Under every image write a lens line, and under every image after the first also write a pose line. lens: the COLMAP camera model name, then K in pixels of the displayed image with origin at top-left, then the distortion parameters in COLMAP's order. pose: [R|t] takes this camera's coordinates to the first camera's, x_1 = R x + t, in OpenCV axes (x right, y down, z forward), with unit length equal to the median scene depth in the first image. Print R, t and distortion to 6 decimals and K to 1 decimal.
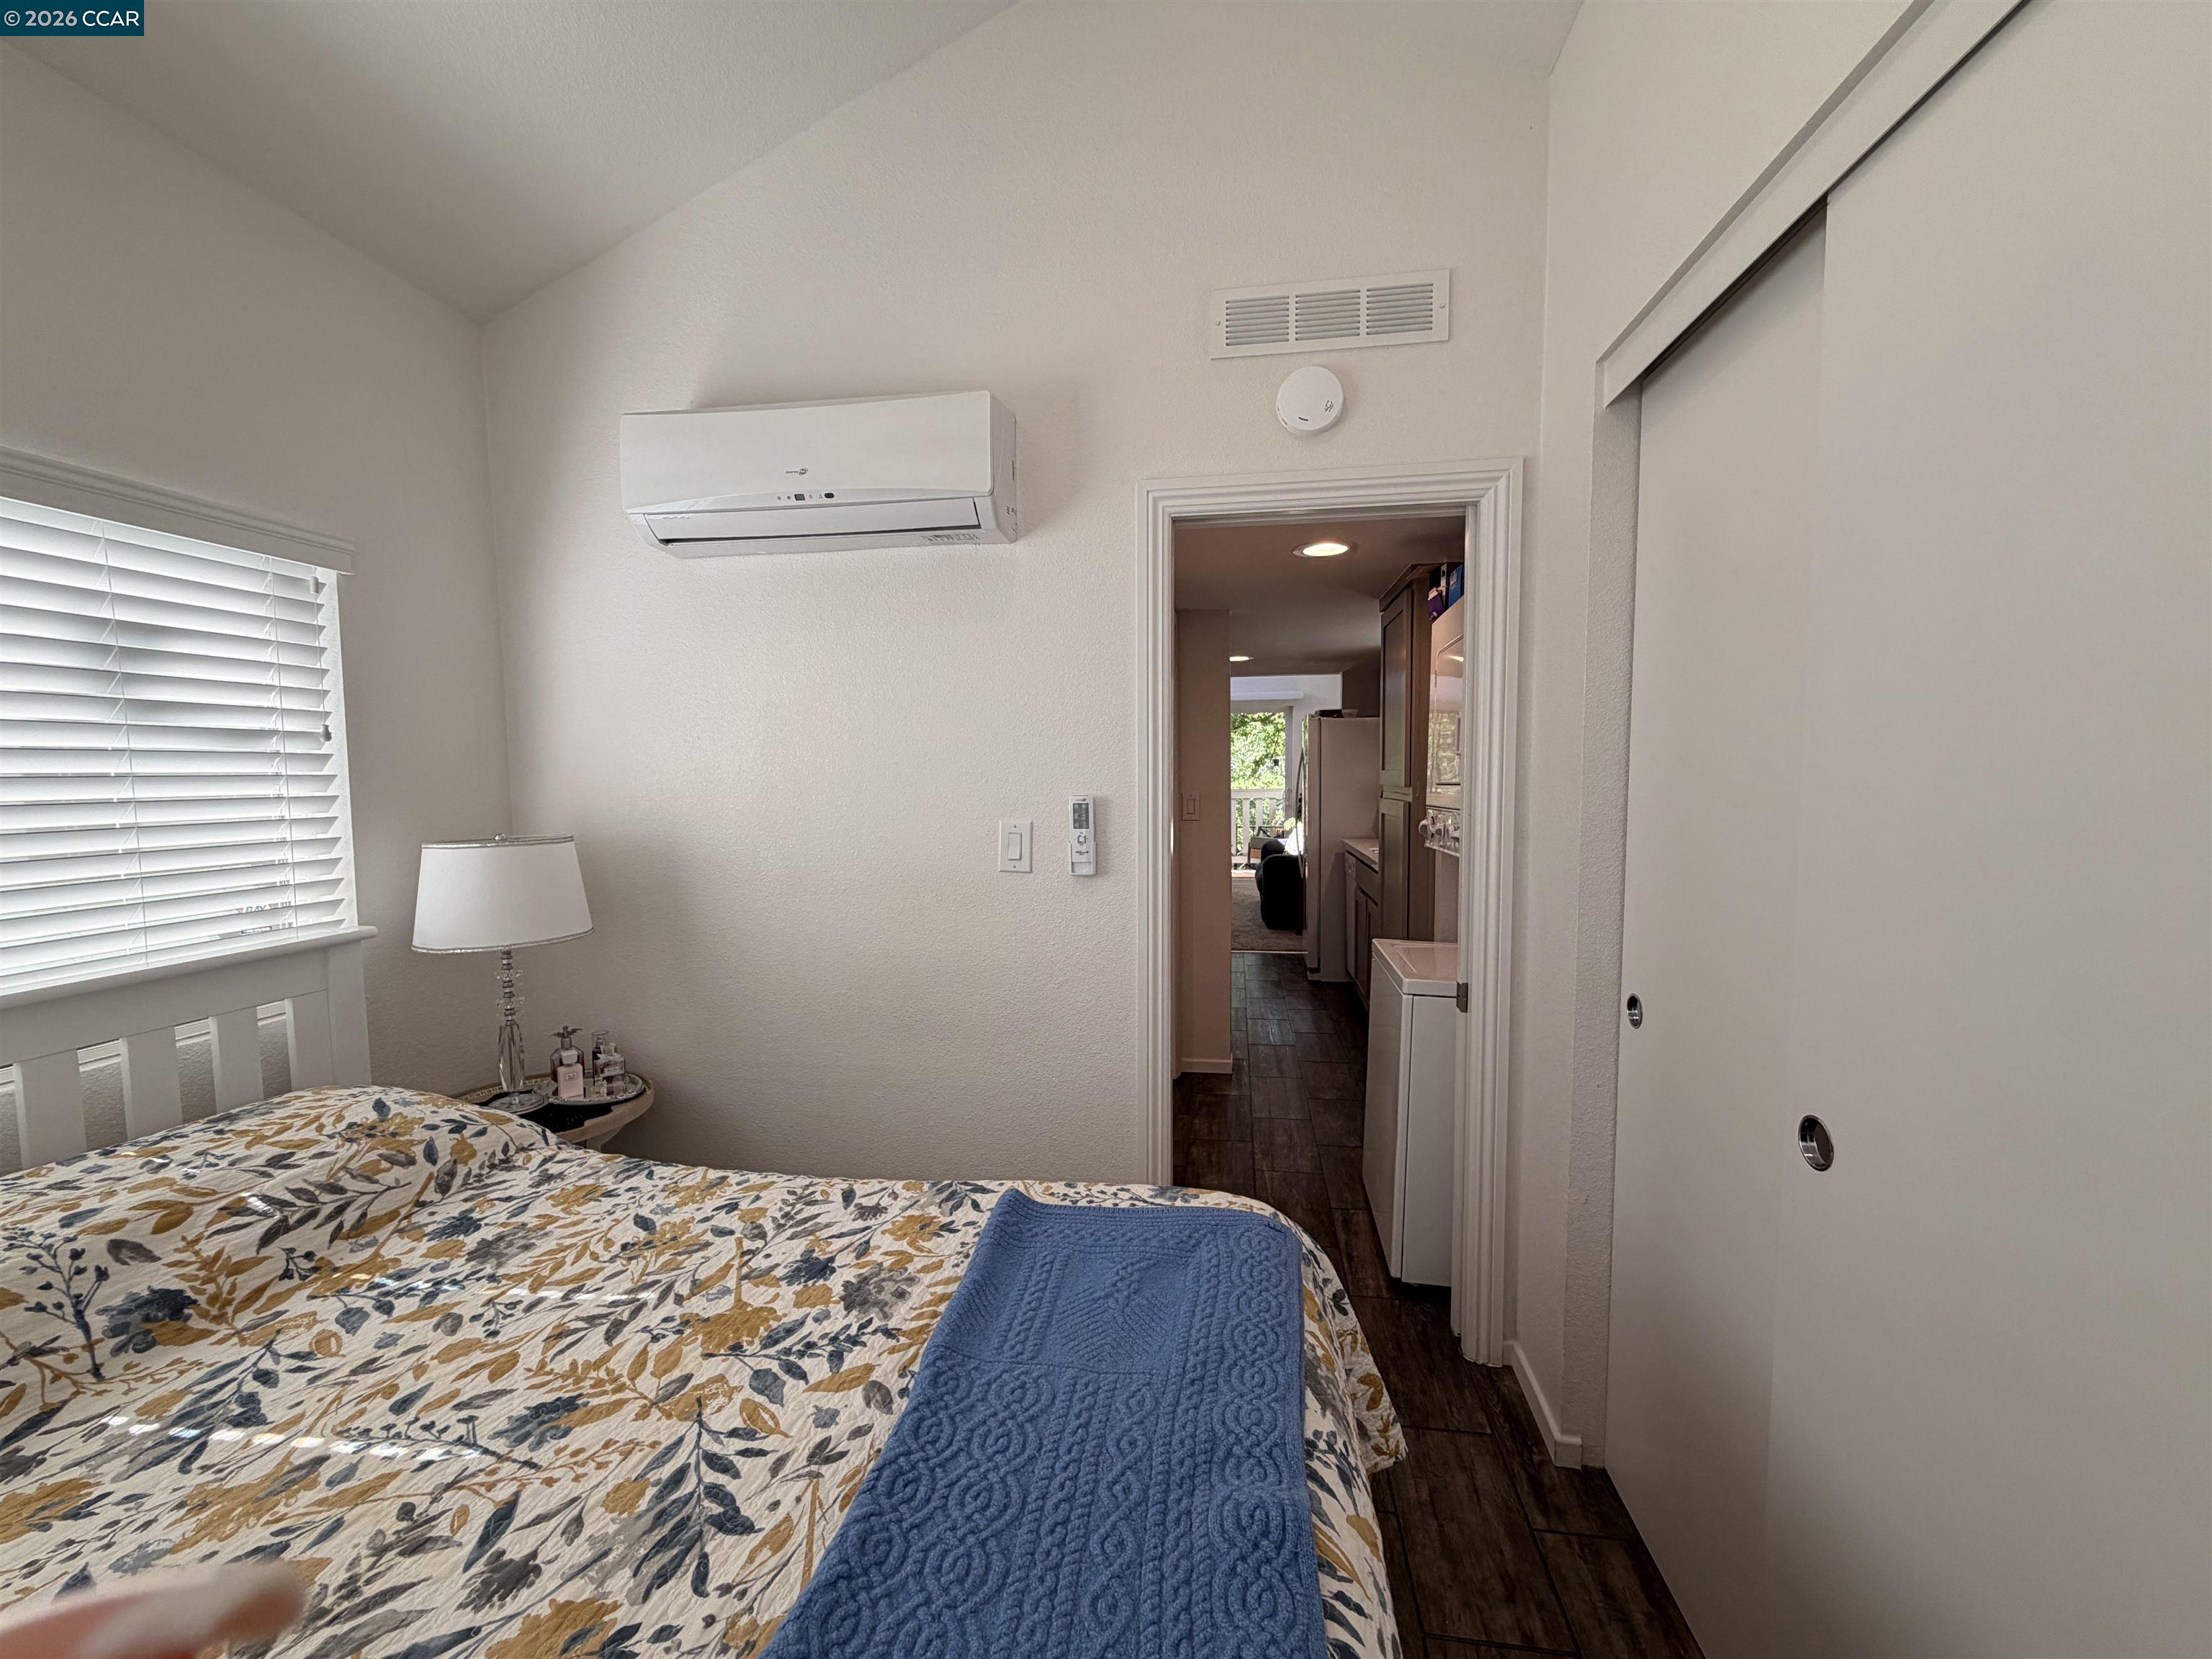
lens RADIAL K [[880.9, 0, 1099.4], [0, 880.9, 832.2], [0, 0, 1]] dist [-0.000182, -0.000023]
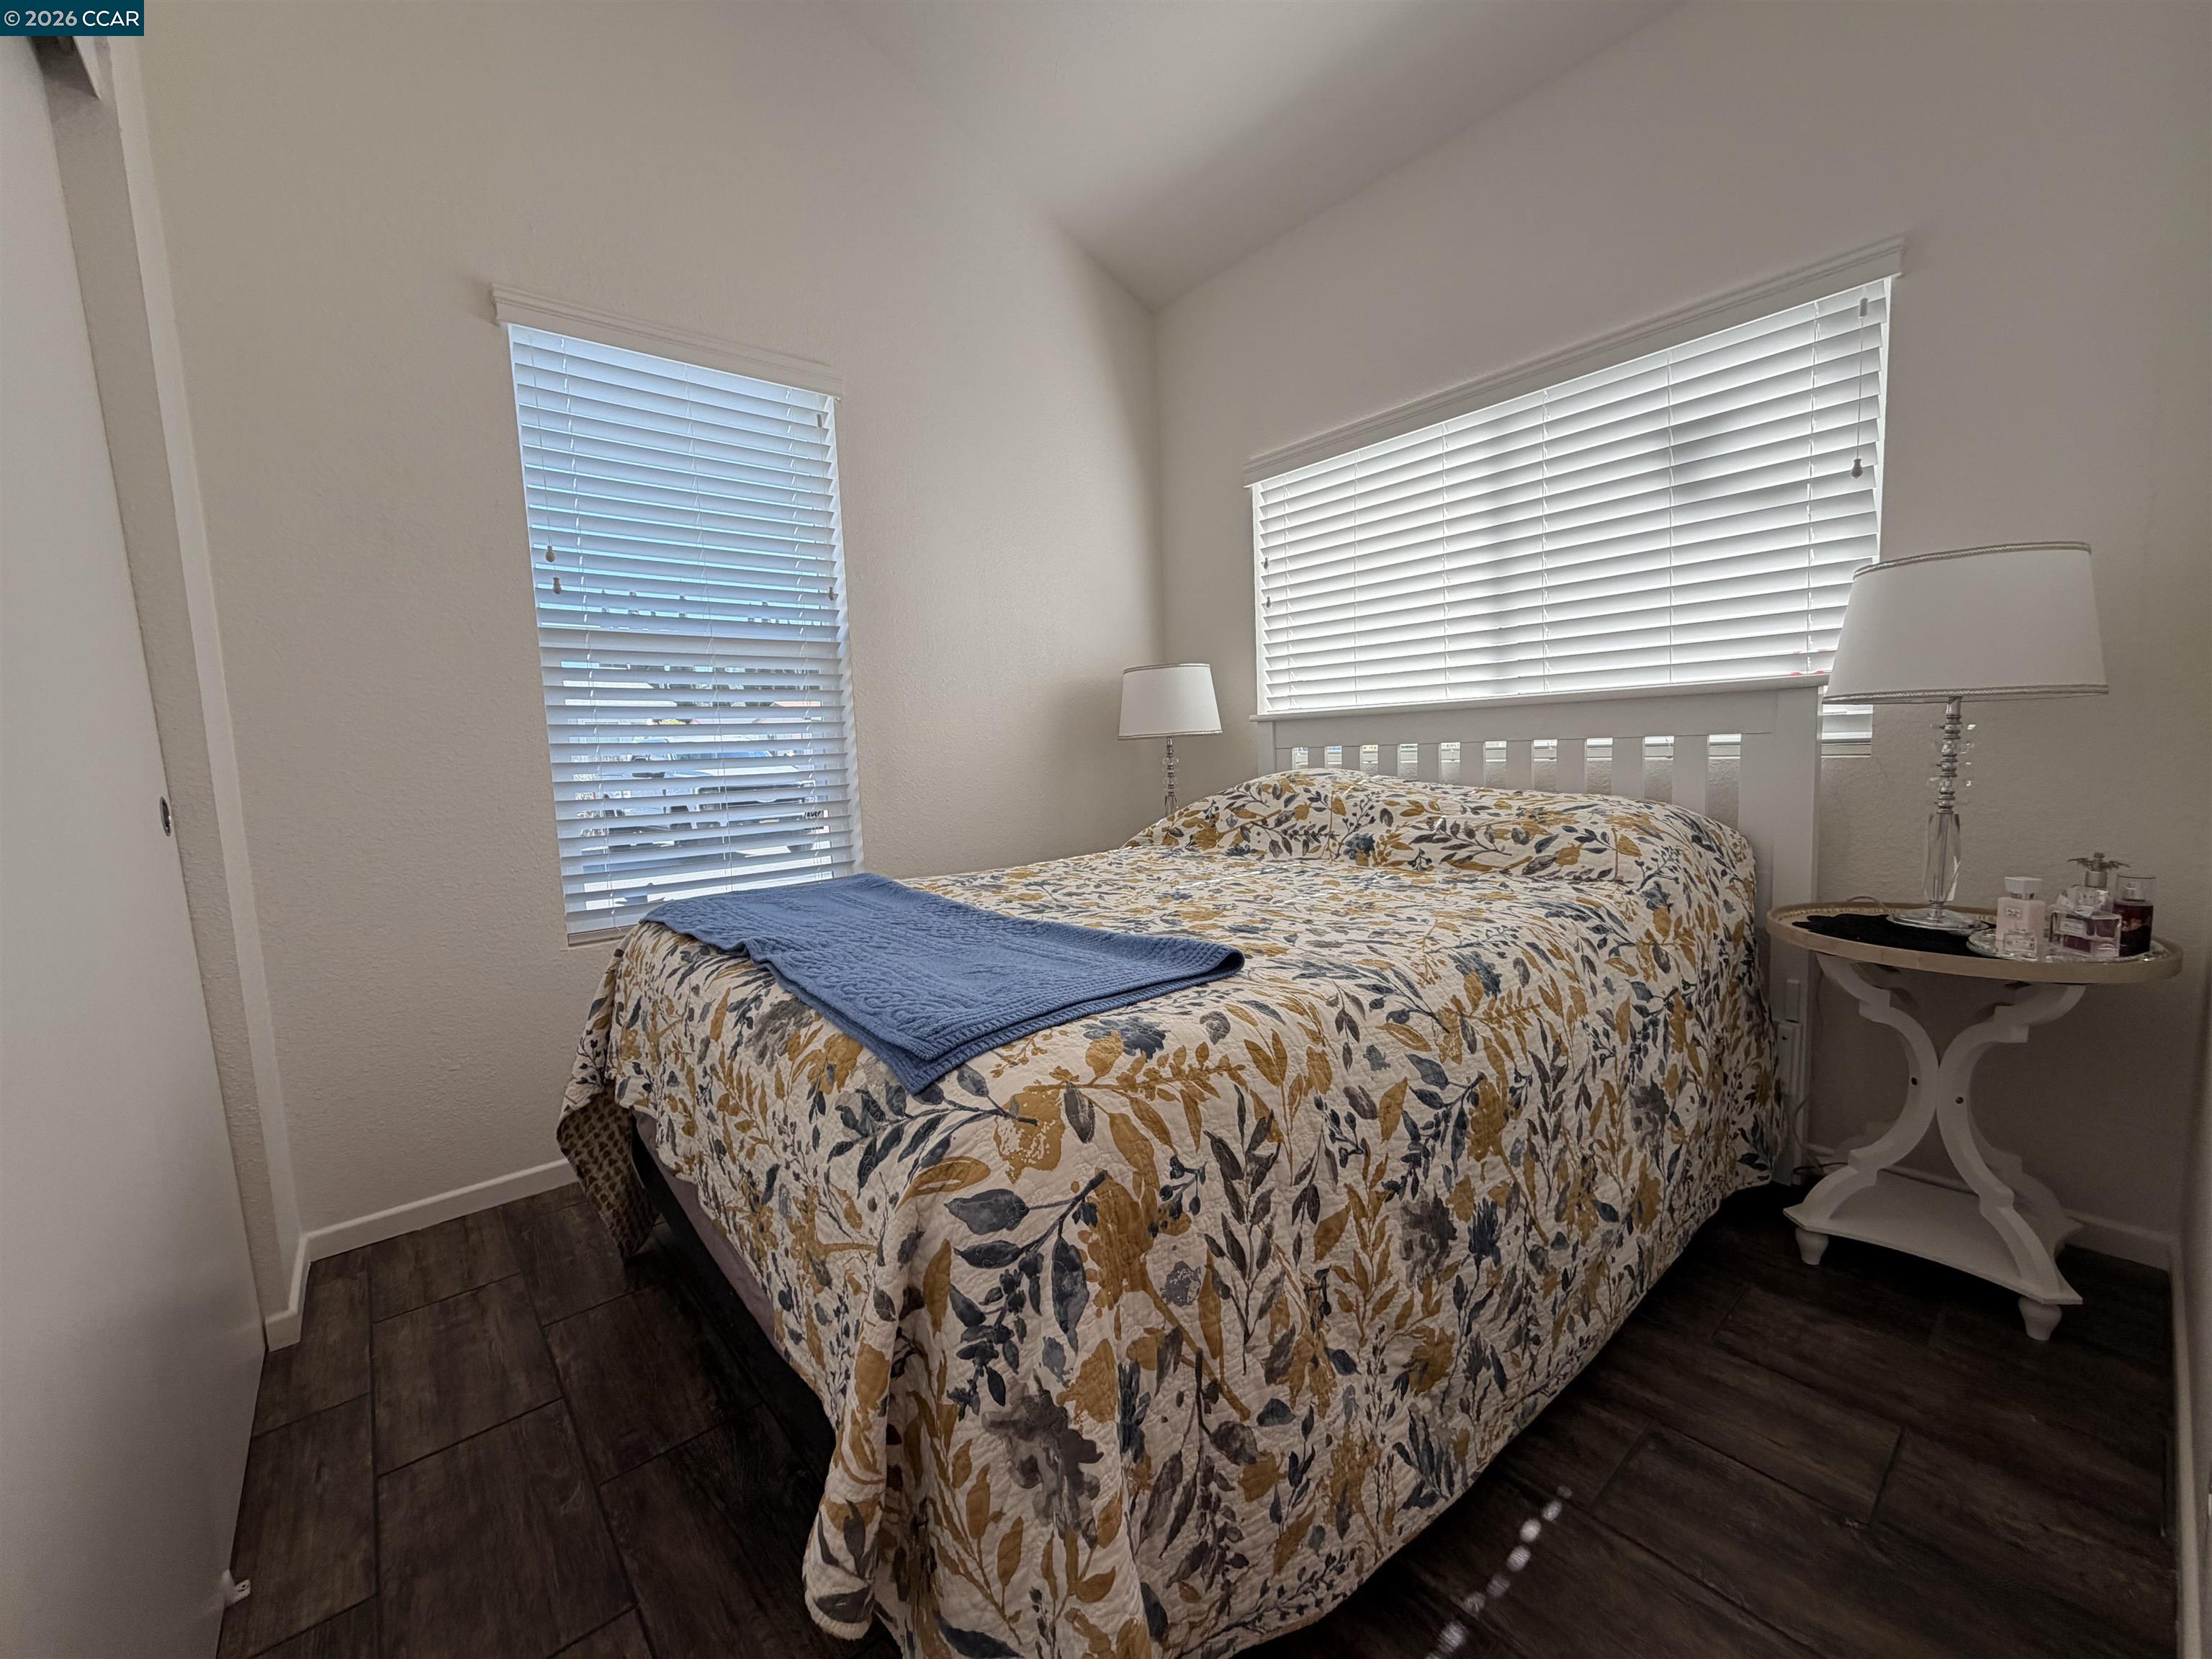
lens RADIAL K [[880.9, 0, 1099.4], [0, 880.9, 832.2], [0, 0, 1]] dist [-0.000182, -0.000023]
pose [[-0.659830, 0.105695, -0.743944, 0.530689], [-0.007561, 0.989074, 0.147228, 0.184175], [0.751377, 0.102771, -0.651821, 1.360477]]
